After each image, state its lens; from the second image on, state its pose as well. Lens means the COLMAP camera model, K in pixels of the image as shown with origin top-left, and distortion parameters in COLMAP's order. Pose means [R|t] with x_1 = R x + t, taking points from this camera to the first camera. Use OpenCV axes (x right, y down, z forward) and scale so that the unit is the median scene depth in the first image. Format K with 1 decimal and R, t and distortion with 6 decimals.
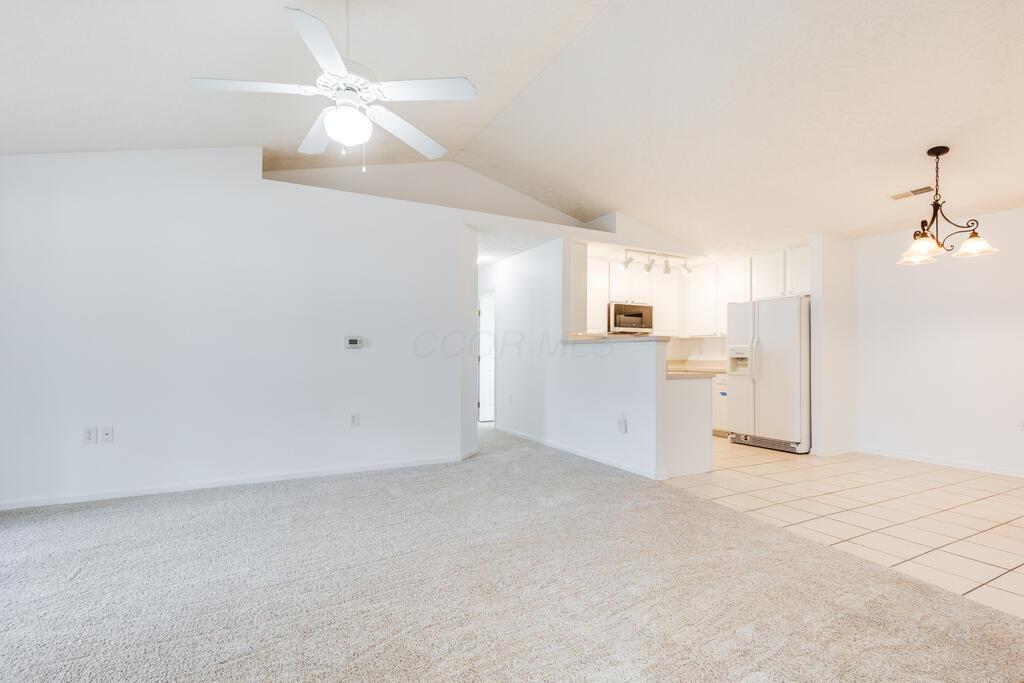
lens RADIAL K [[494.3, 0, 500.1], [0, 494.3, 349.0], [0, 0, 1]] dist [0.000527, -0.000304]
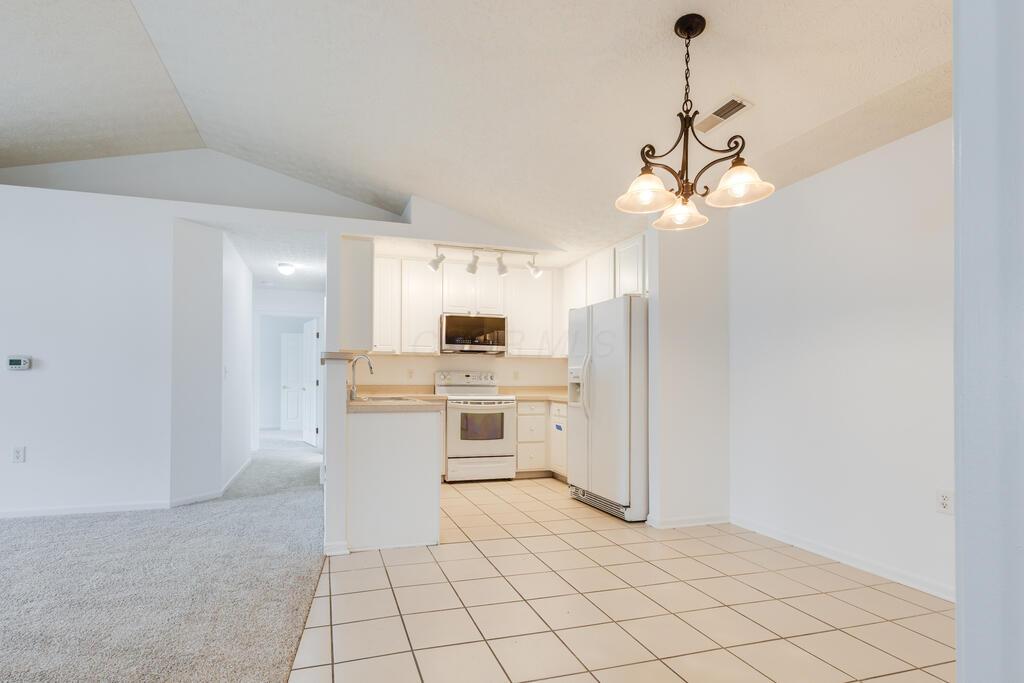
lens RADIAL K [[499.6, 0, 473.1], [0, 499.6, 370.6], [0, 0, 1]] dist [0.000343, -0.000316]
pose [[0.979725, -0.001838, -0.200337, 0.475912], [0.000229, 0.999968, -0.008059, 0.004996], [0.200346, 0.007850, 0.979694, 0.239168]]
